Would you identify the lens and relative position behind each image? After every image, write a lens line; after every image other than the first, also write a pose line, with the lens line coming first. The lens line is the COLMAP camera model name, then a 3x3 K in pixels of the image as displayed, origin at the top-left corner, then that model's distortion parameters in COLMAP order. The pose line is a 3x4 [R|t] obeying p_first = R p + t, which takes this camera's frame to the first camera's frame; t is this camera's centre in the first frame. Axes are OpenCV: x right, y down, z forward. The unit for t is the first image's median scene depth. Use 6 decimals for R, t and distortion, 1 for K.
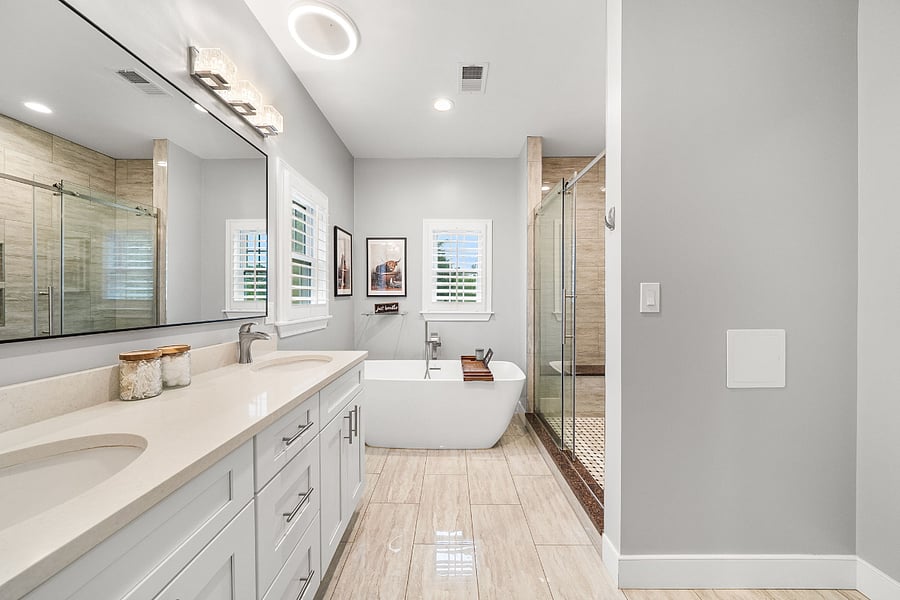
lens RADIAL K [[319.7, 0, 445.5], [0, 319.7, 298.3], [0, 0, 1]] dist [-0.000368, -0.000017]
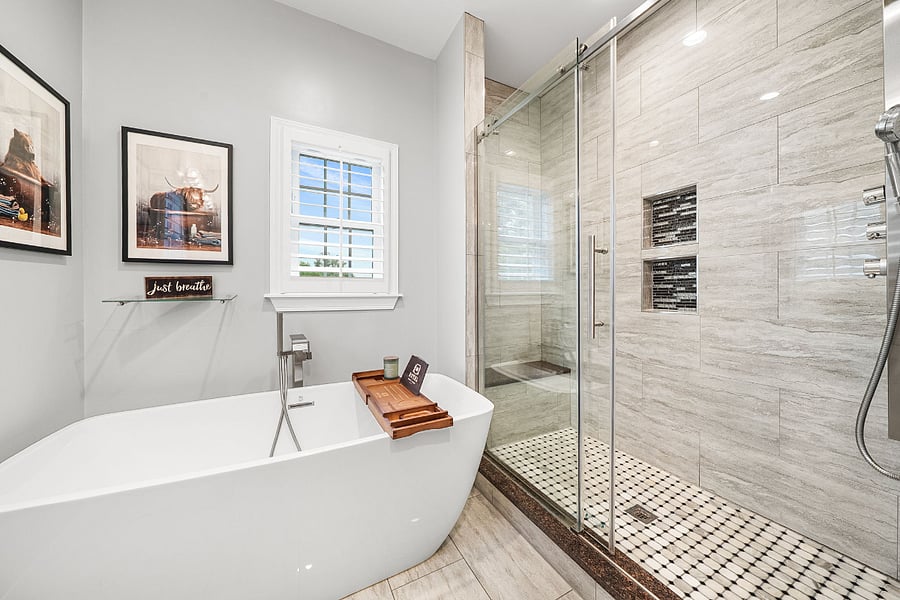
lens RADIAL K [[311.4, 0, 449.3], [0, 311.4, 293.4], [0, 0, 1]] dist [-0.009528, -0.000037]
pose [[0.881128, -0.005397, 0.472847, -0.055692], [0.006173, 0.999981, -0.000090, 0.043042], [-0.472837, 0.002998, 0.881145, 0.437059]]
